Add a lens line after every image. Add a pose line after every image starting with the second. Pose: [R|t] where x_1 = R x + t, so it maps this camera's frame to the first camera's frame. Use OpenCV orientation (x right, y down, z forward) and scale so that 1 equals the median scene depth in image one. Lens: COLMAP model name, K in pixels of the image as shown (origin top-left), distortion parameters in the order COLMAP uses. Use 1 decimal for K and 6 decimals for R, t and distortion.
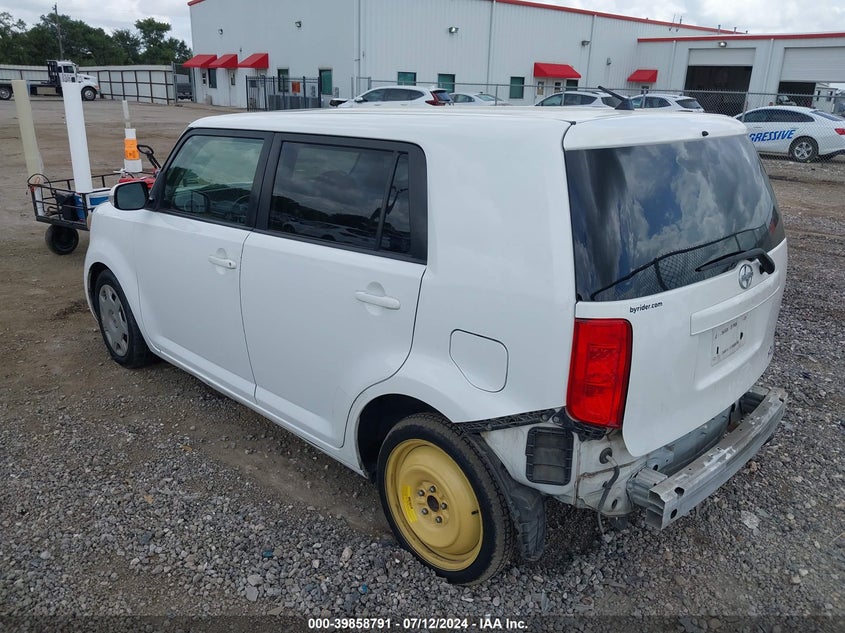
lens RADIAL K [[705.7, 0, 422.5], [0, 705.7, 316.5], [0, 0, 1]] dist [0.008012, -0.005342]
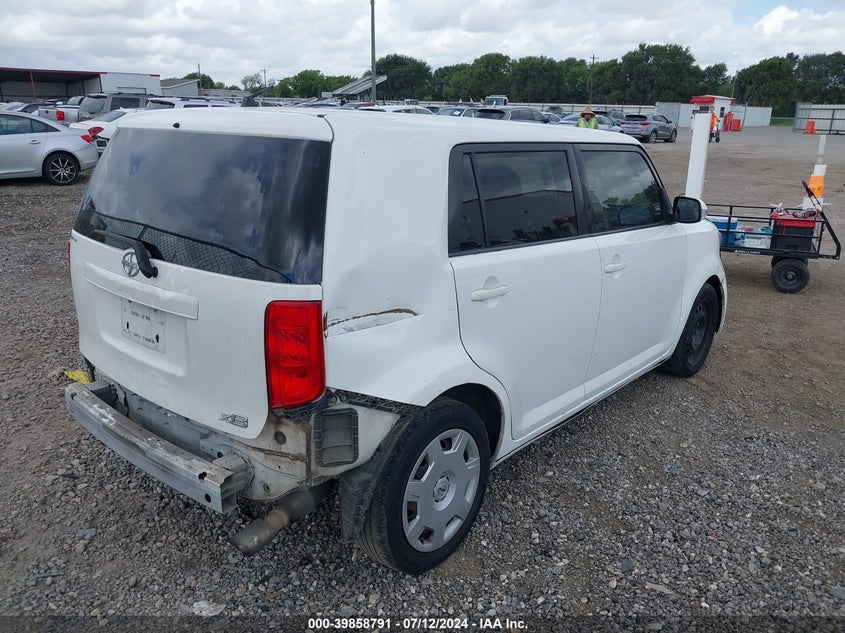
lens RADIAL K [[705.7, 0, 422.5], [0, 705.7, 316.5], [0, 0, 1]] dist [0.008012, -0.005342]
pose [[-0.004965, 0.230109, -0.973152, 1.364712], [-0.307553, 0.925643, 0.220444, -0.316803], [0.951518, 0.300391, 0.066175, 1.269789]]
